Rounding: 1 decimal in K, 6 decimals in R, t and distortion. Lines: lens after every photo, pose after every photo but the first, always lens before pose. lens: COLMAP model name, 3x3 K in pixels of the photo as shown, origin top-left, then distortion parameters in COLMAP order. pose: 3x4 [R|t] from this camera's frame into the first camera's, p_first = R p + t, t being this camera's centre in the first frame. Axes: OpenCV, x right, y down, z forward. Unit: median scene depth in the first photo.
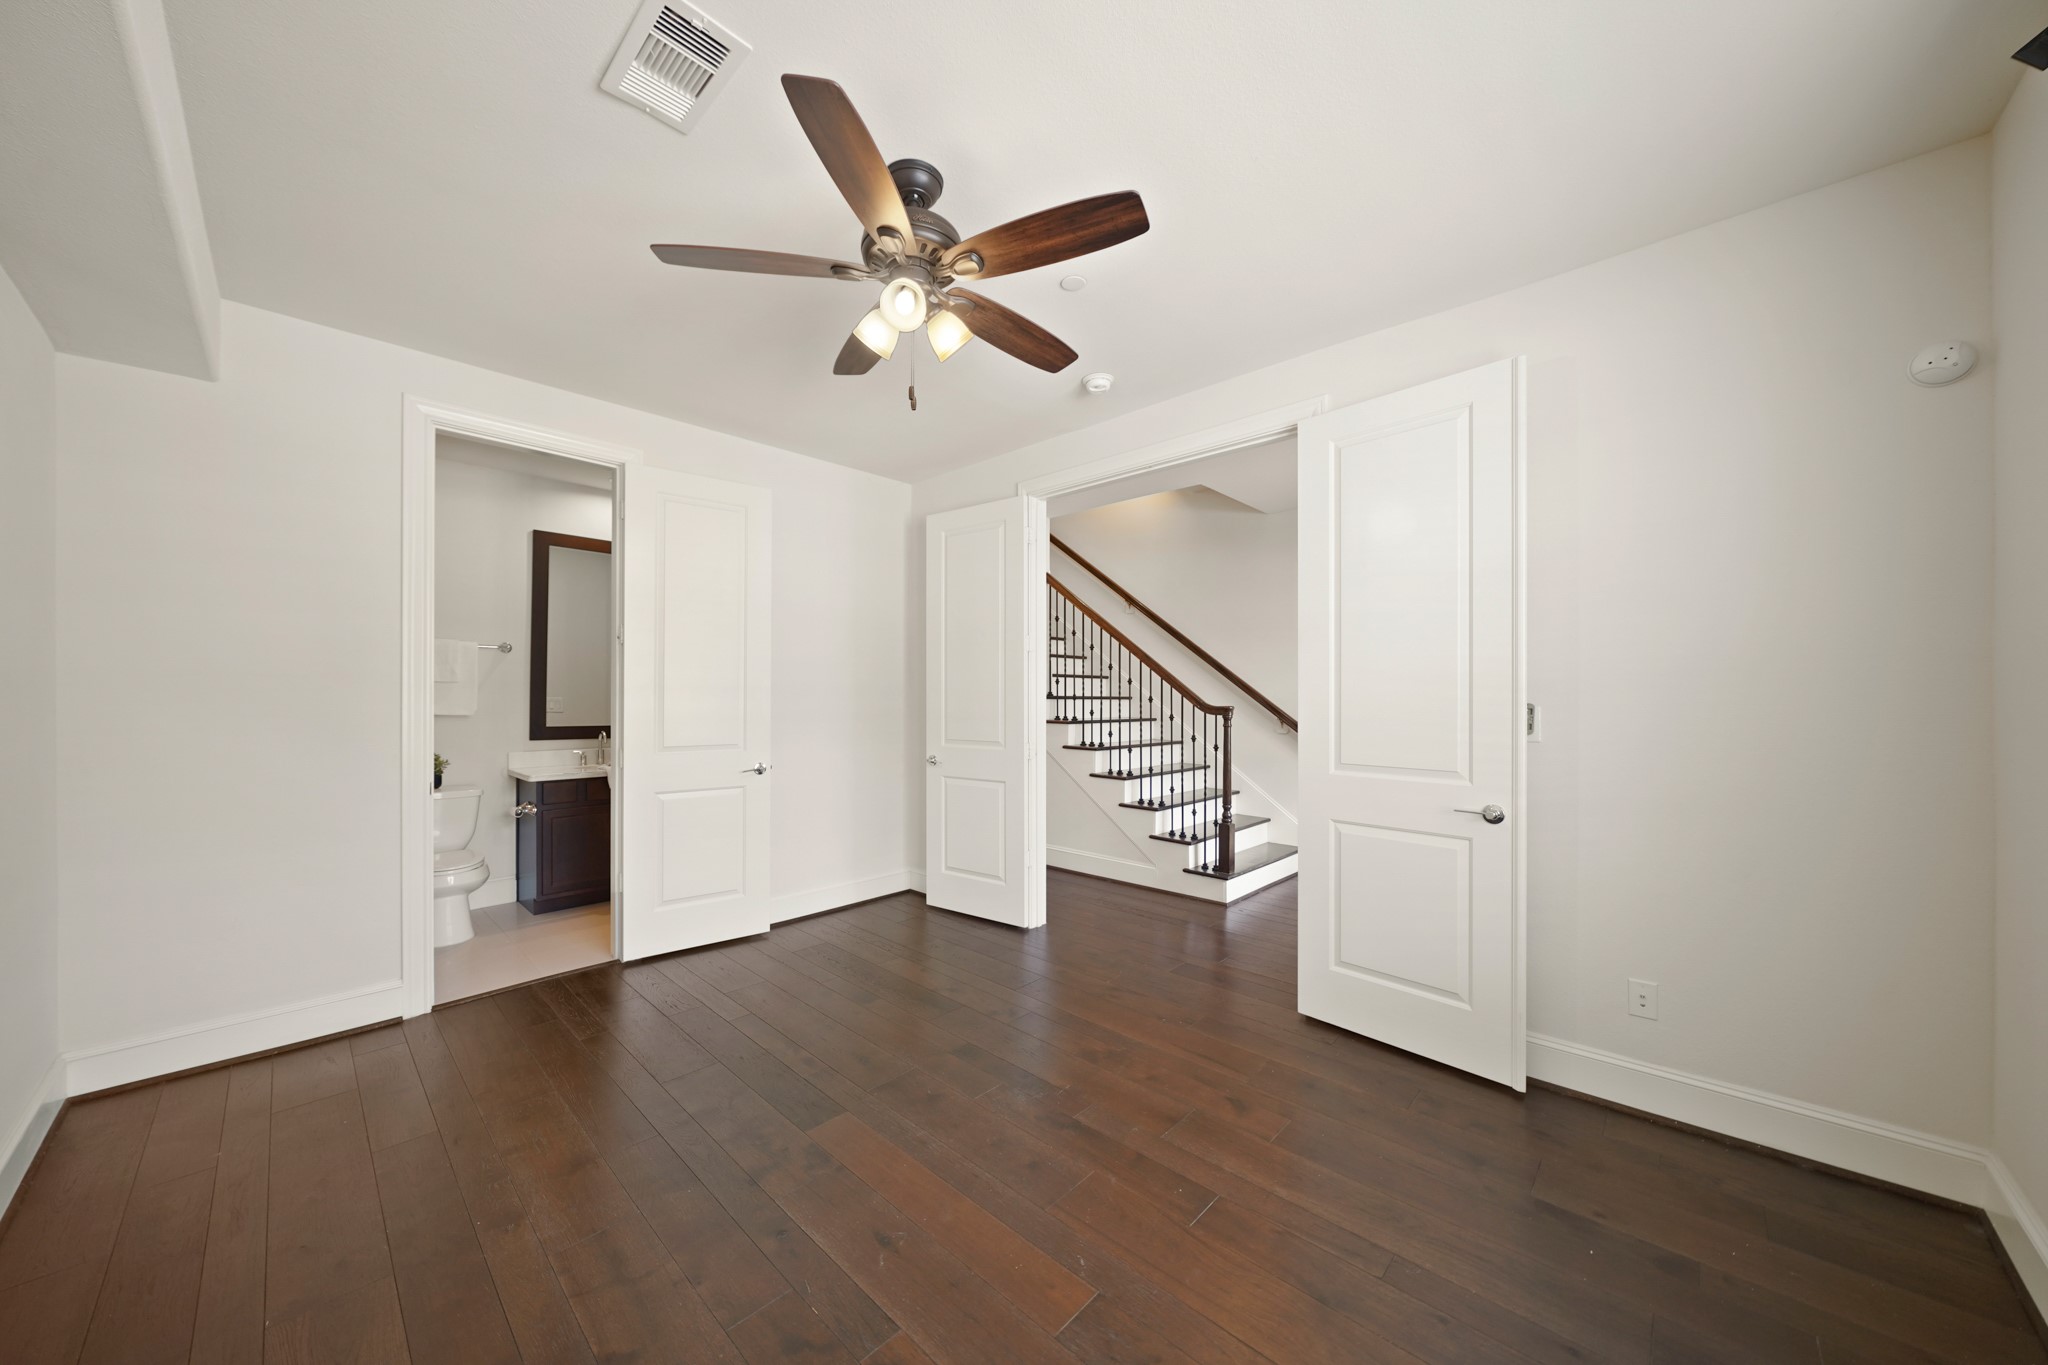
lens RADIAL K [[726.4, 0, 1028.1], [0, 726.4, 692.8], [0, 0, 1]] dist [-0.000206, 0.000016]
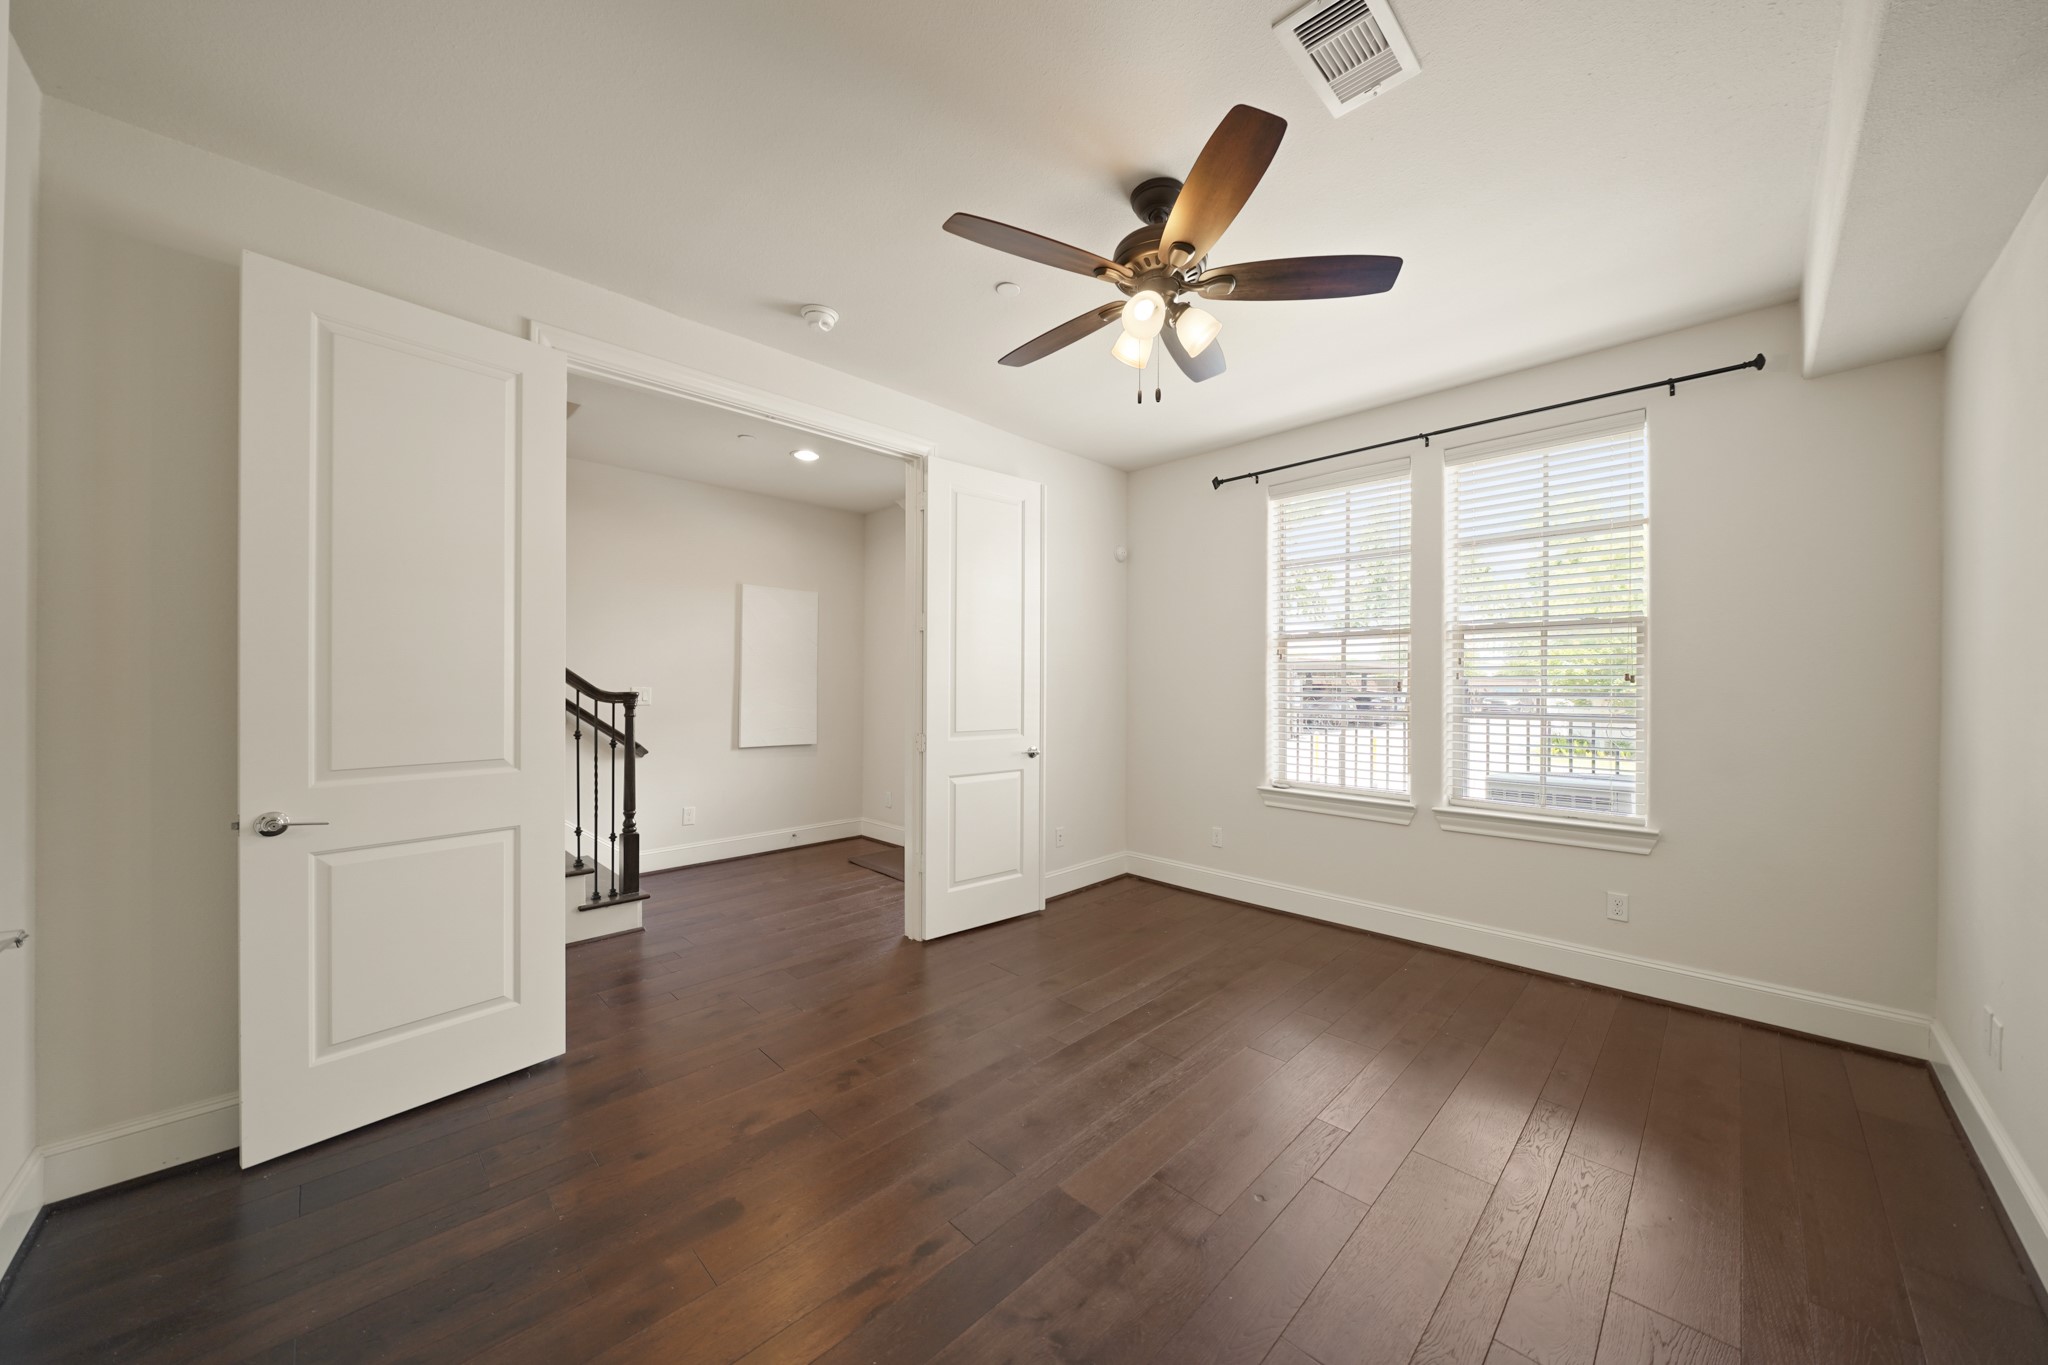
lens RADIAL K [[726.4, 0, 1028.1], [0, 726.4, 692.8], [0, 0, 1]] dist [-0.000206, 0.000016]
pose [[0.007461, -0.016206, 0.999841, -0.603934], [-0.011200, 0.999805, 0.016289, 0.001143], [-0.999909, -0.011320, 0.007278, 0.587357]]
